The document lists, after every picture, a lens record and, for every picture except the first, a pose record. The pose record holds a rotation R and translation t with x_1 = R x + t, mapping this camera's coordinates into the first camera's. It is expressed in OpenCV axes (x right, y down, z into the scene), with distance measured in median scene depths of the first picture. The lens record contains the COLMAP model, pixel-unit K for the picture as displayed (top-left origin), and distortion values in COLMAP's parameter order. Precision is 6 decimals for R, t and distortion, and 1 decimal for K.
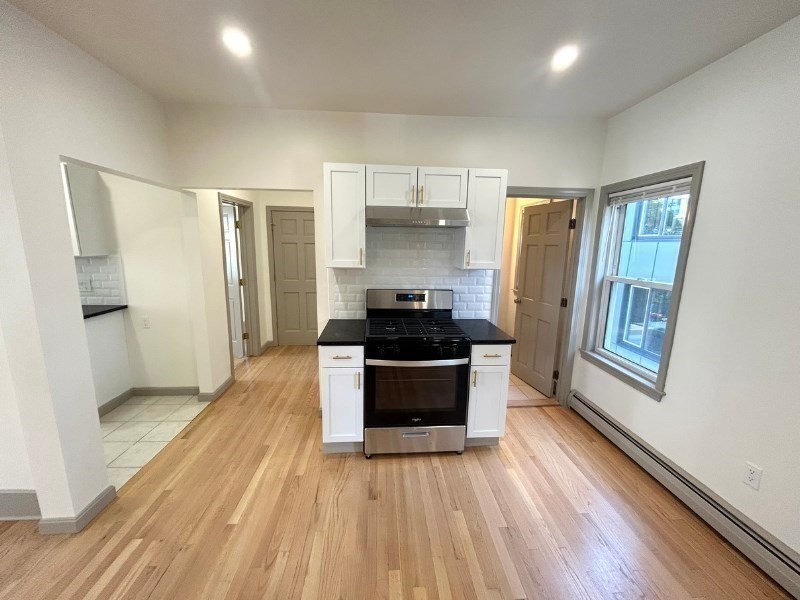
lens RADIAL K [[323.7, 0, 401.4], [0, 323.7, 298.8], [0, 0, 1]] dist [0.000095, 0.000933]
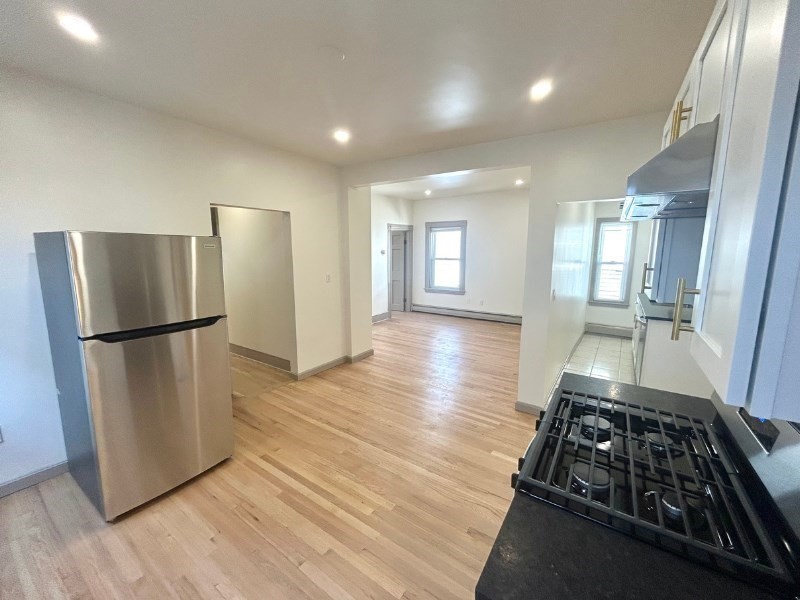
lens RADIAL K [[323.7, 0, 395.0], [0, 323.7, 292.5], [0, 0, 1]] dist [0.000095, 0.000933]
pose [[-0.624640, 0.086707, -0.776084, 0.583222], [-0.149575, 0.962132, 0.227880, -0.170259], [0.766454, 0.258425, -0.588018, 1.011637]]
